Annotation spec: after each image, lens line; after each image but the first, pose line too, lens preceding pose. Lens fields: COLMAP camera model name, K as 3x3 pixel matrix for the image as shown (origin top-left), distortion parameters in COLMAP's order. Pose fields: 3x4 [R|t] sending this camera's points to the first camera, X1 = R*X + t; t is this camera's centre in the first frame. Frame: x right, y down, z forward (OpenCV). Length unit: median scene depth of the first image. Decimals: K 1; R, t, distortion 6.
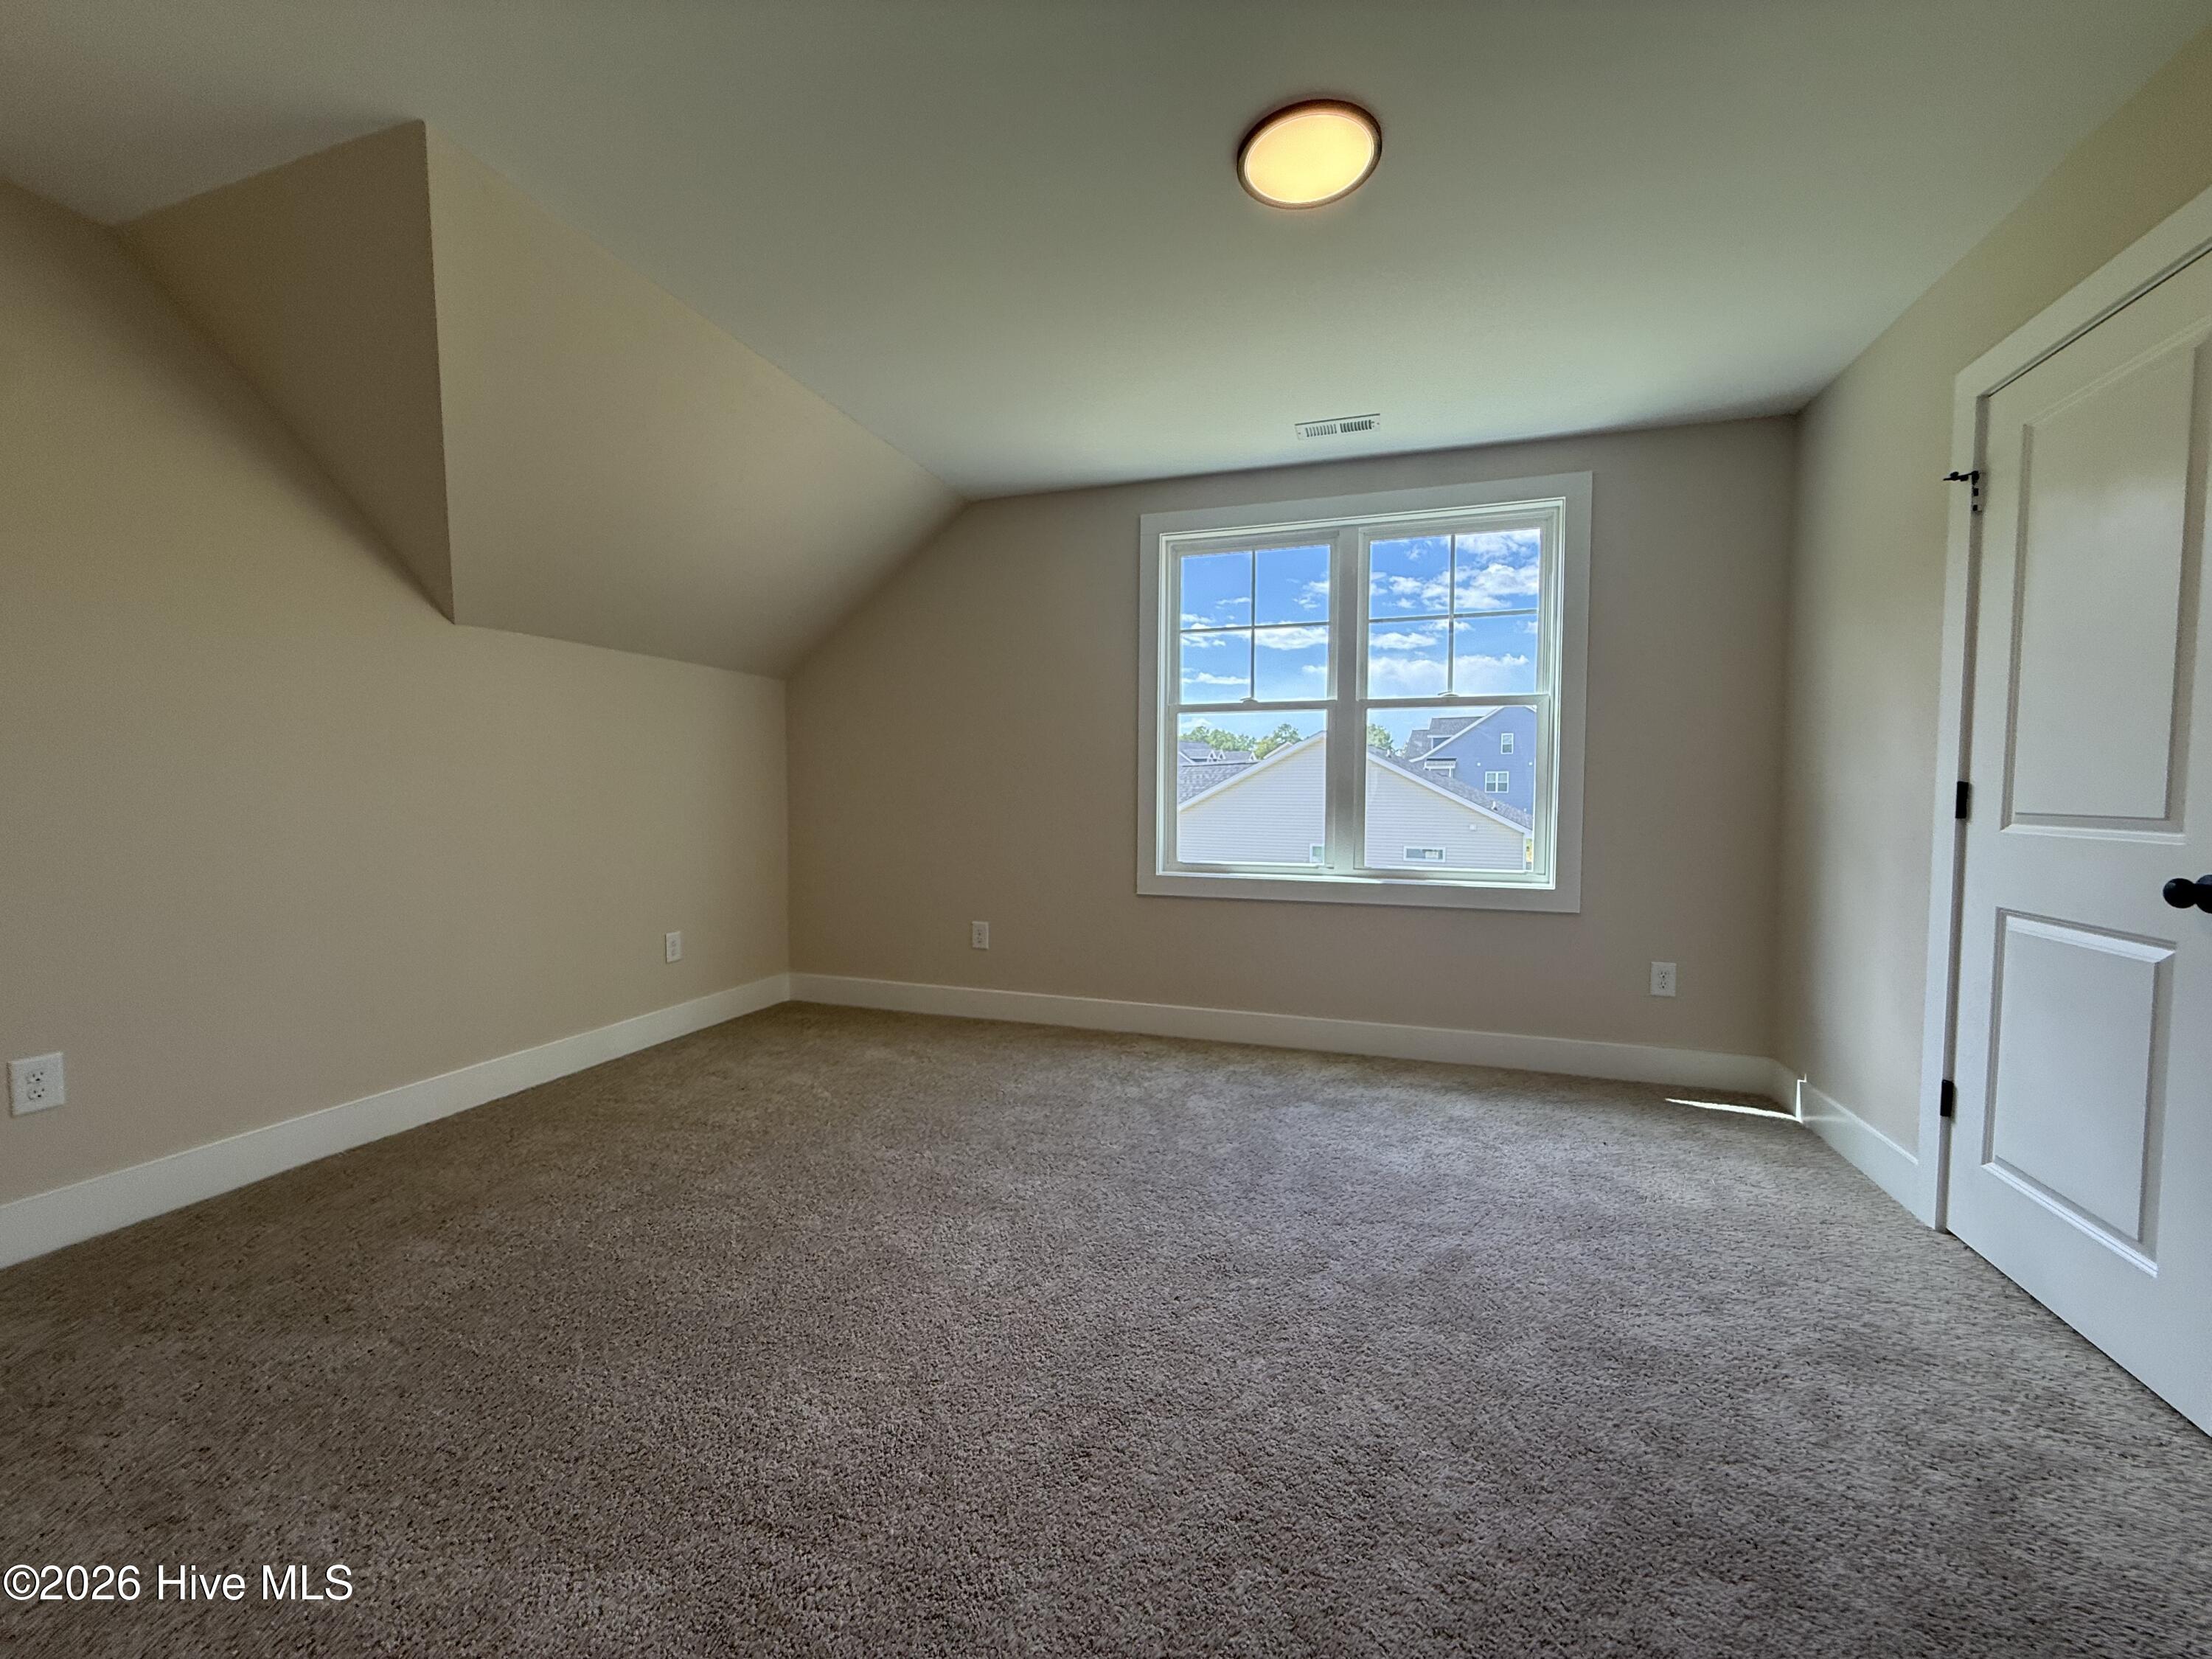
lens RADIAL K [[899.0, 0, 1106.0], [0, 899.0, 829.5], [0, 0, 1]] dist [-0.001876, 0.000143]
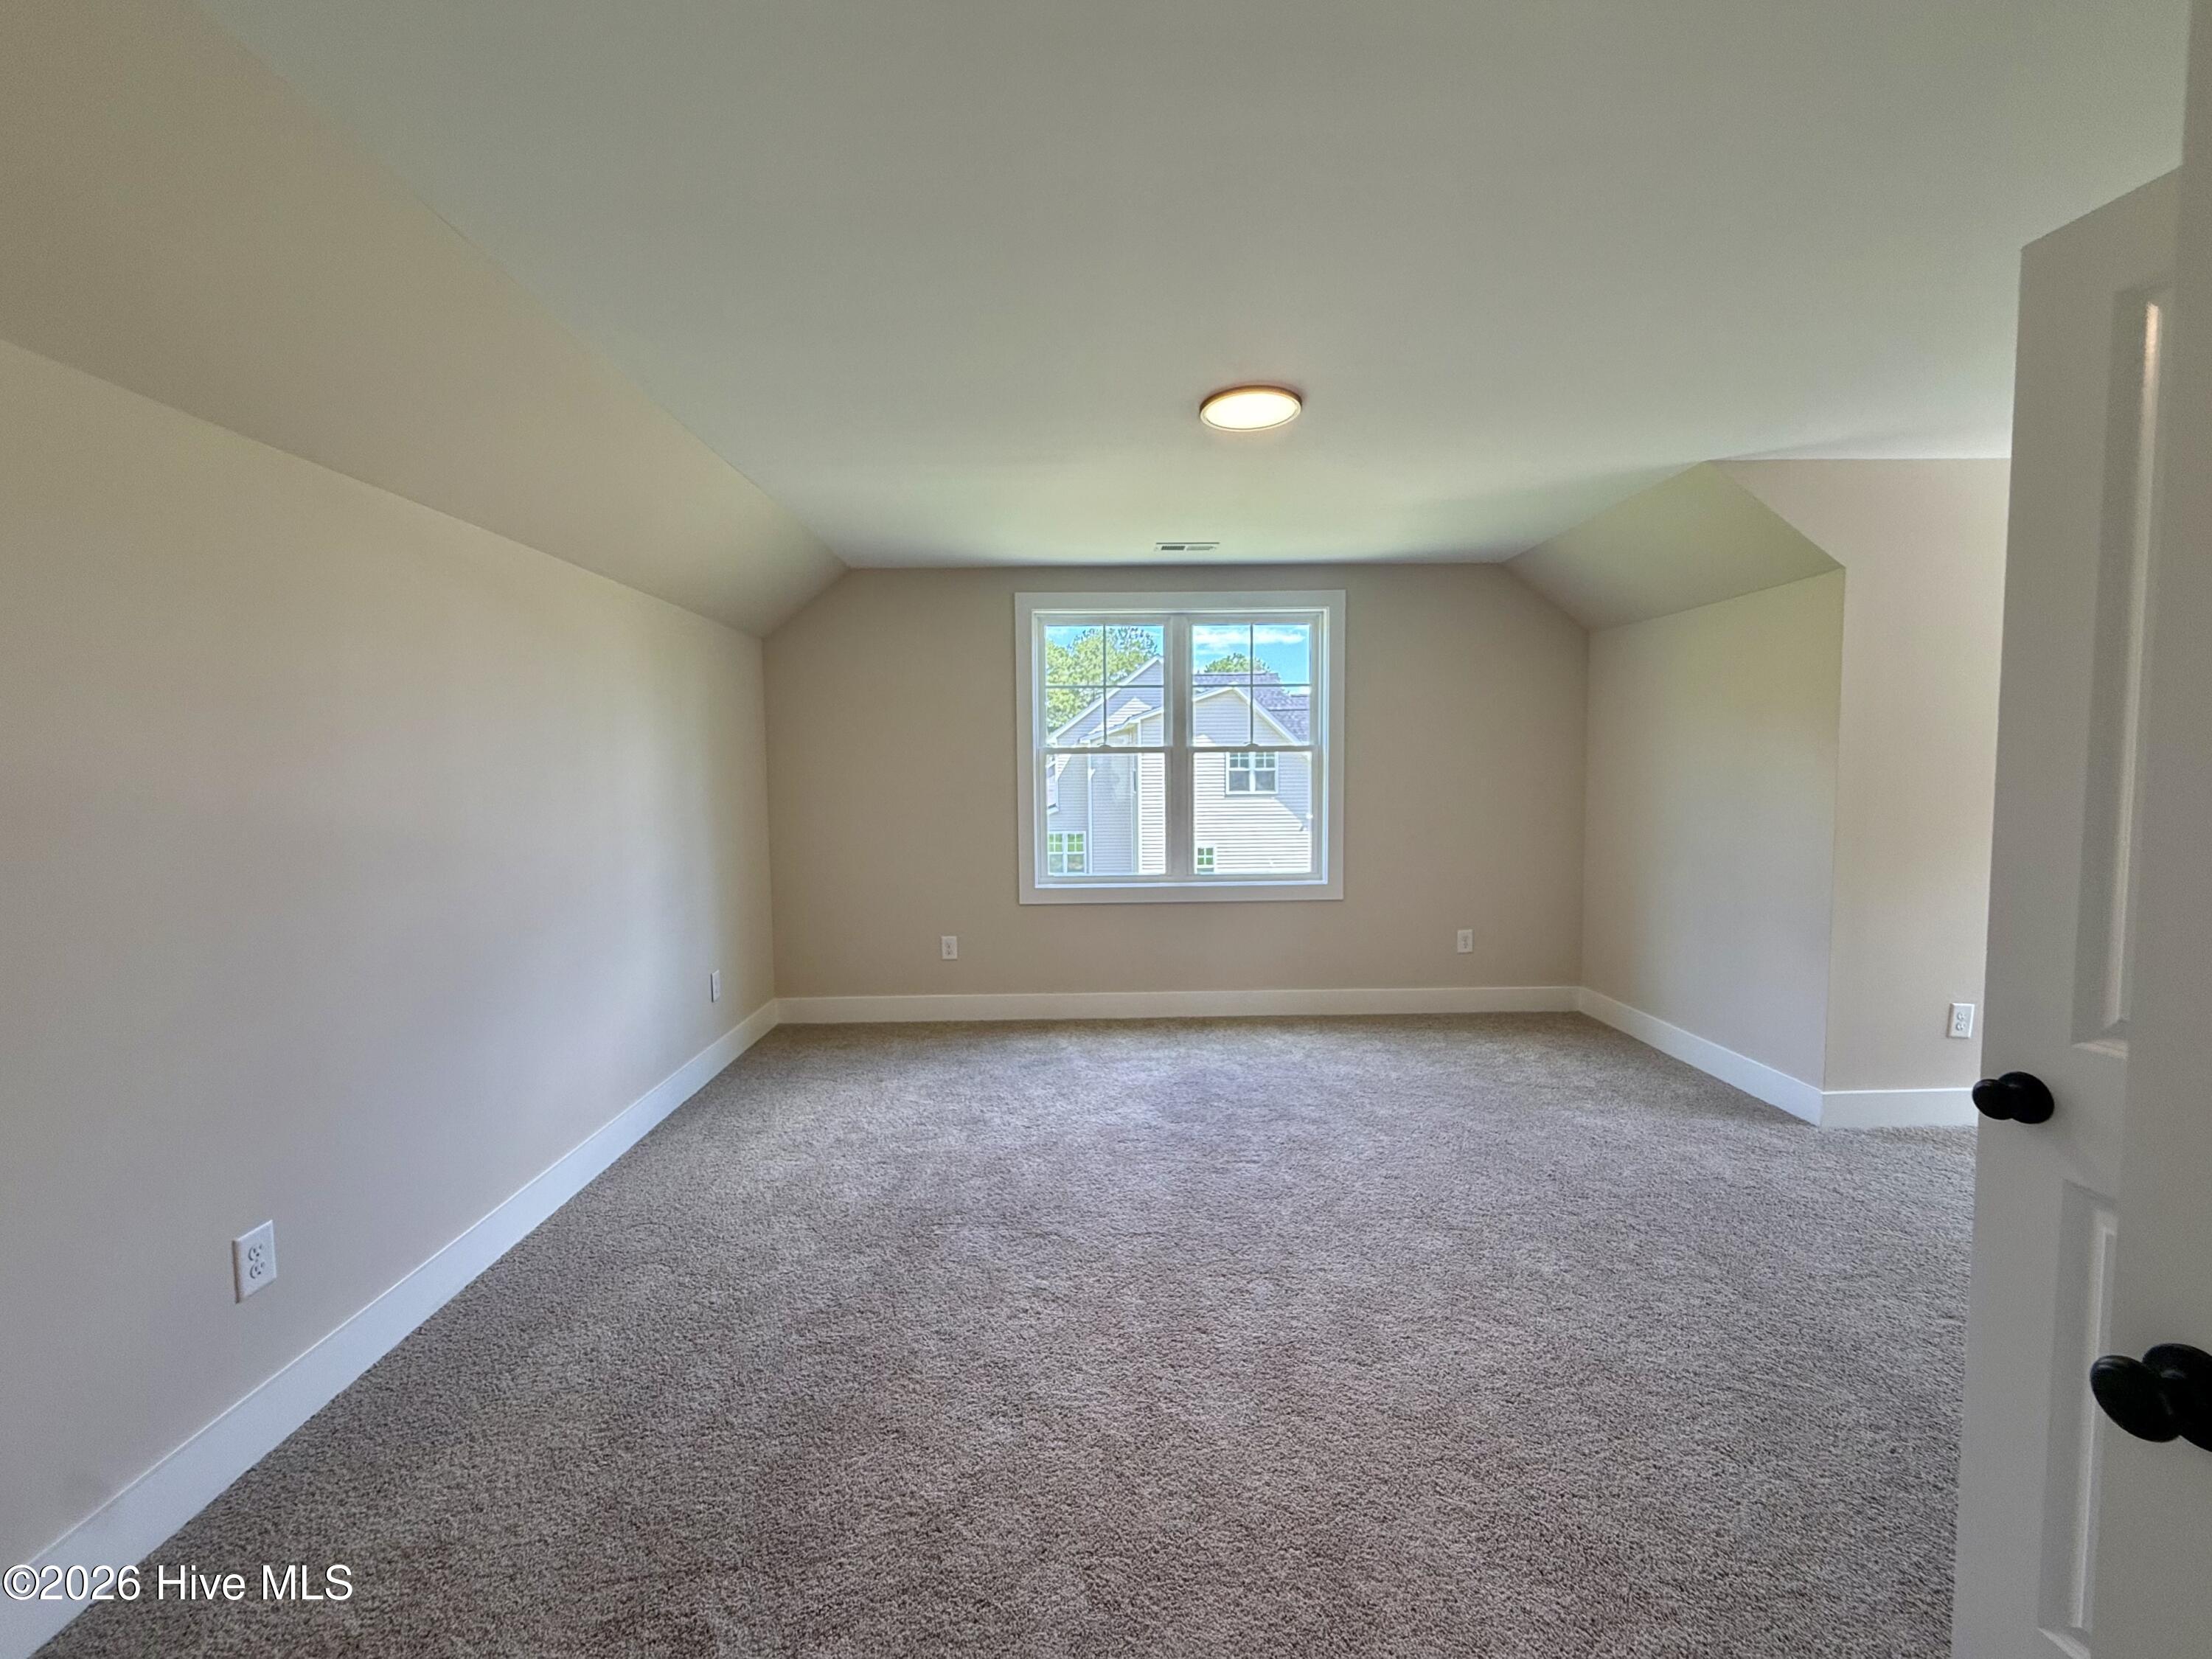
lens RADIAL K [[875.9, 0, 1106.0], [0, 875.9, 829.5], [0, 0, 1]] dist [-0.002285, 0.000078]
pose [[0.933991, -0.035039, 0.355573, -0.279970], [0.033276, 0.999385, 0.011077, -0.040678], [-0.355743, 0.001487, 0.934583, -0.141849]]
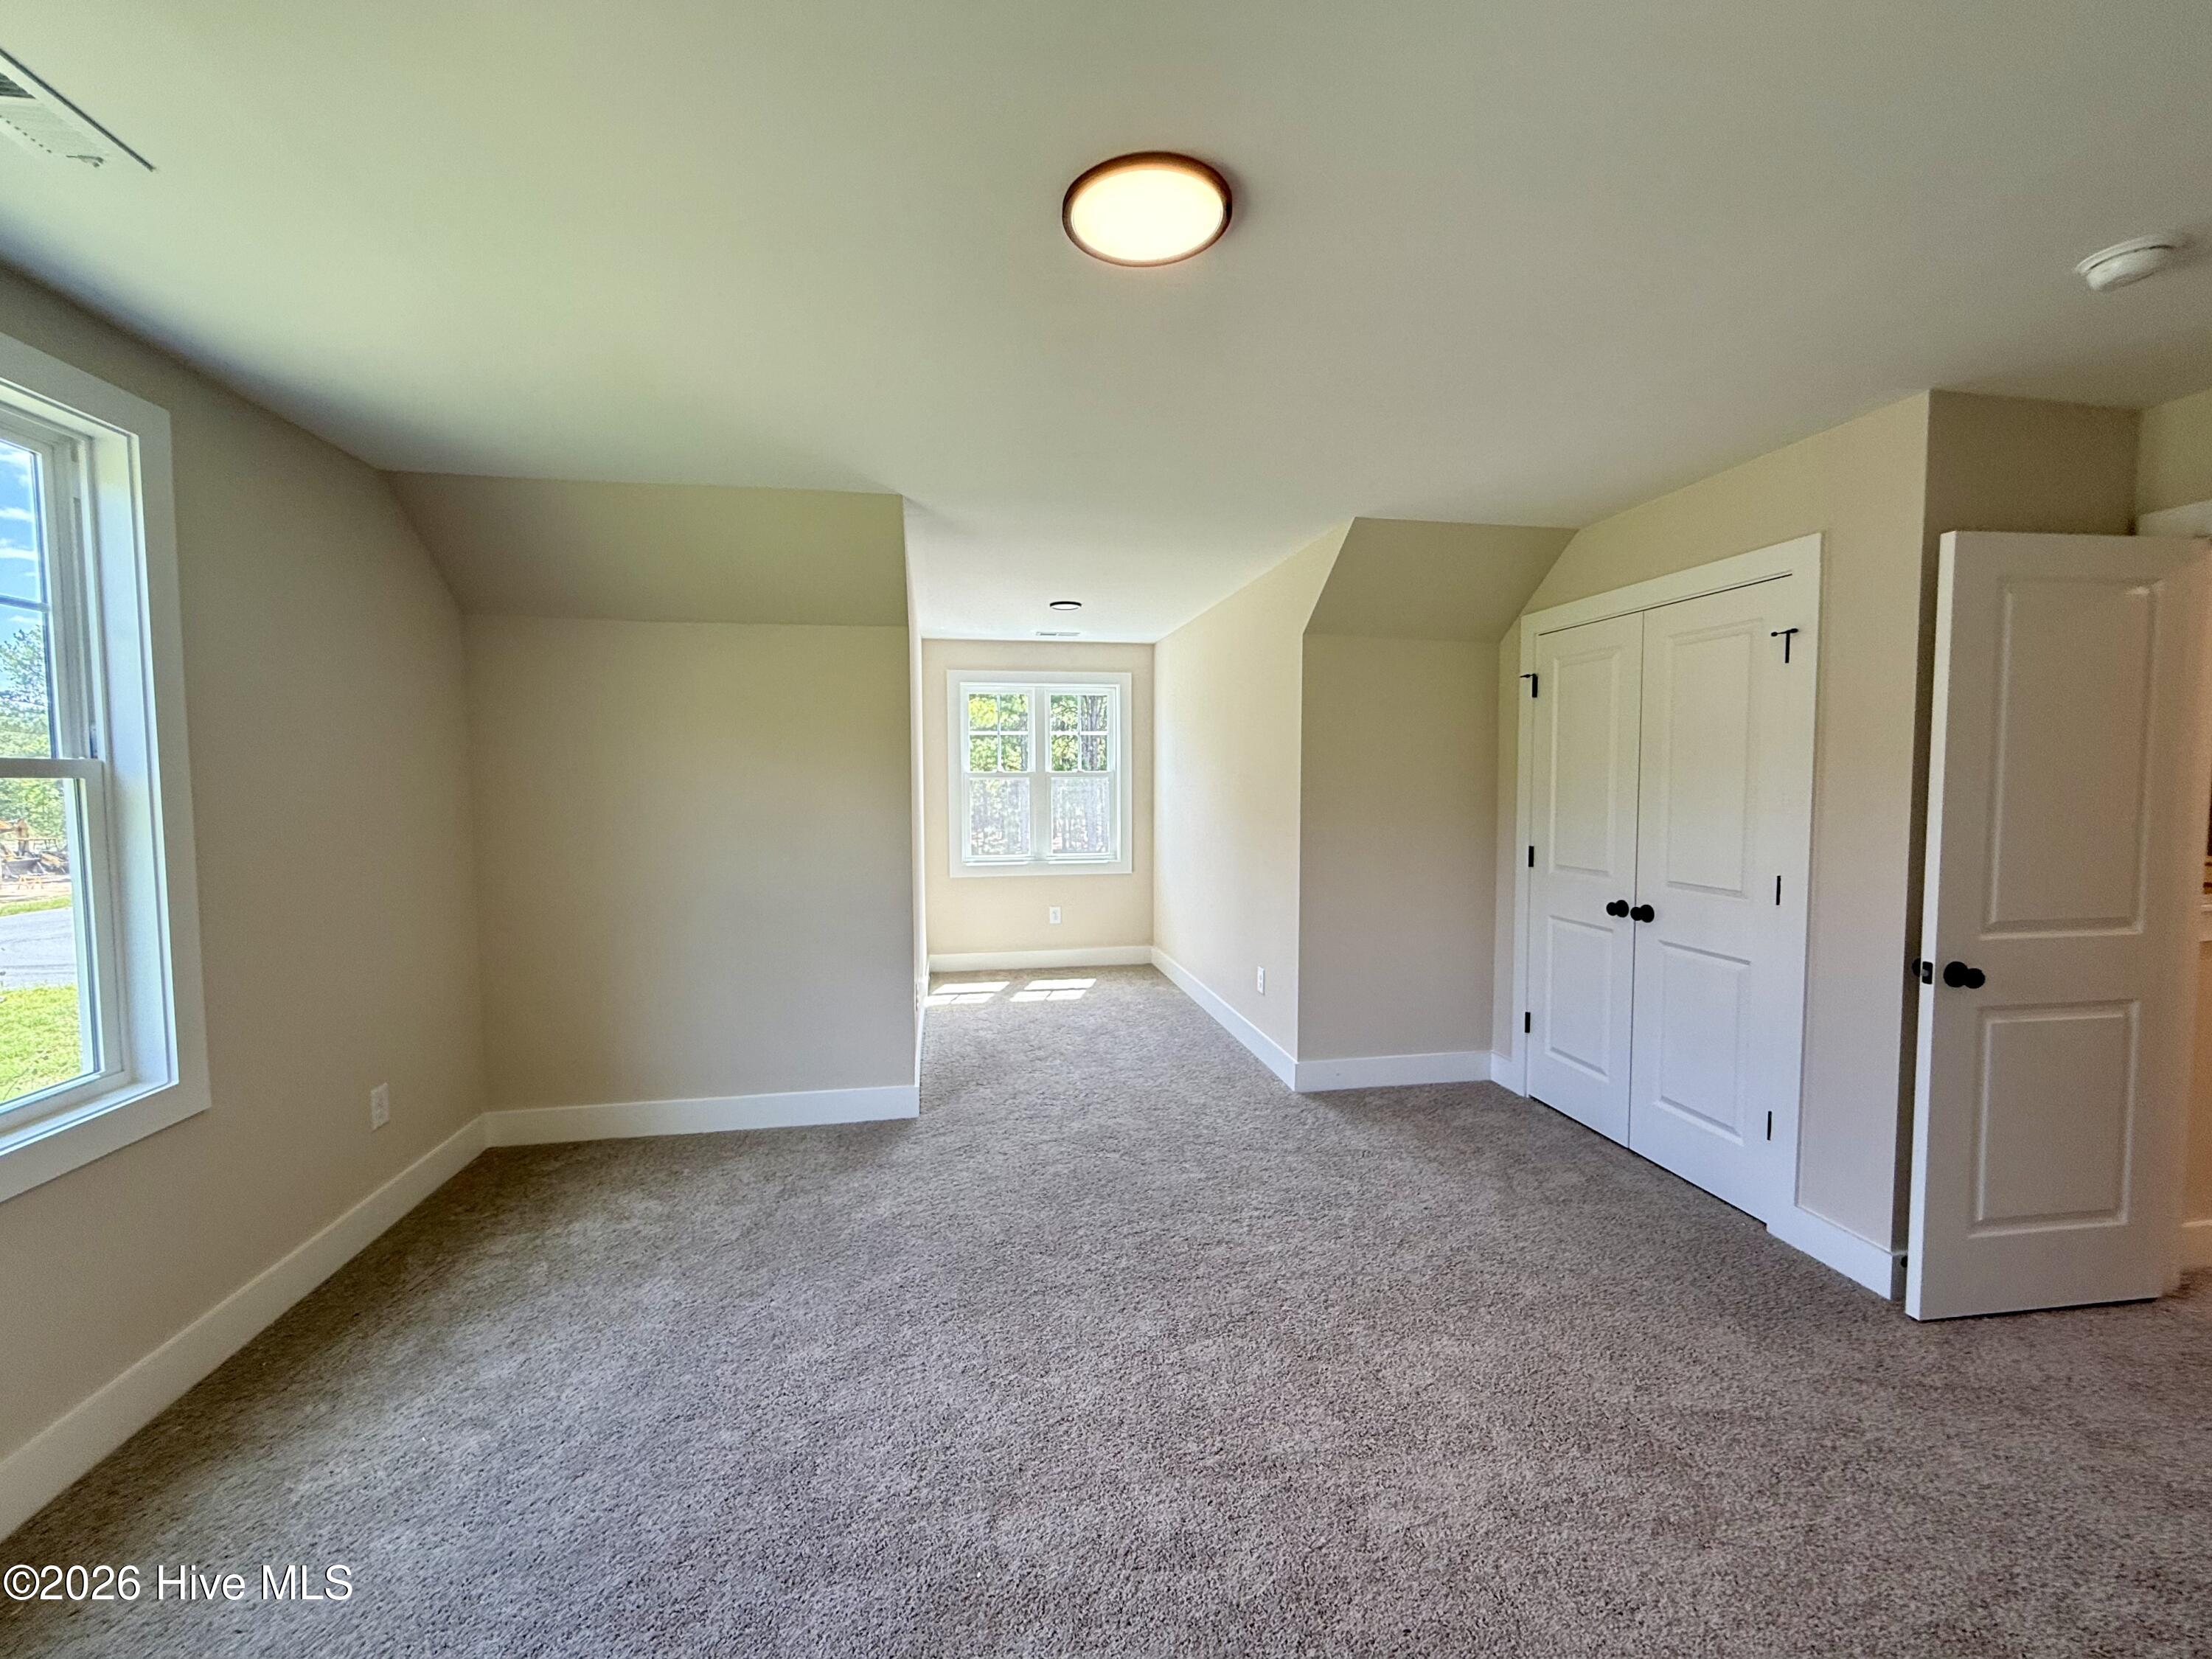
lens RADIAL K [[896.6, 0, 1106.0], [0, 896.6, 829.5], [0, 0, 1]] dist [-0.000223, 0.000139]
pose [[-0.474783, -0.046867, 0.878854, -0.291421], [0.061010, 0.994426, 0.085990, -0.107288], [-0.877986, 0.094445, -0.469277, 0.663879]]
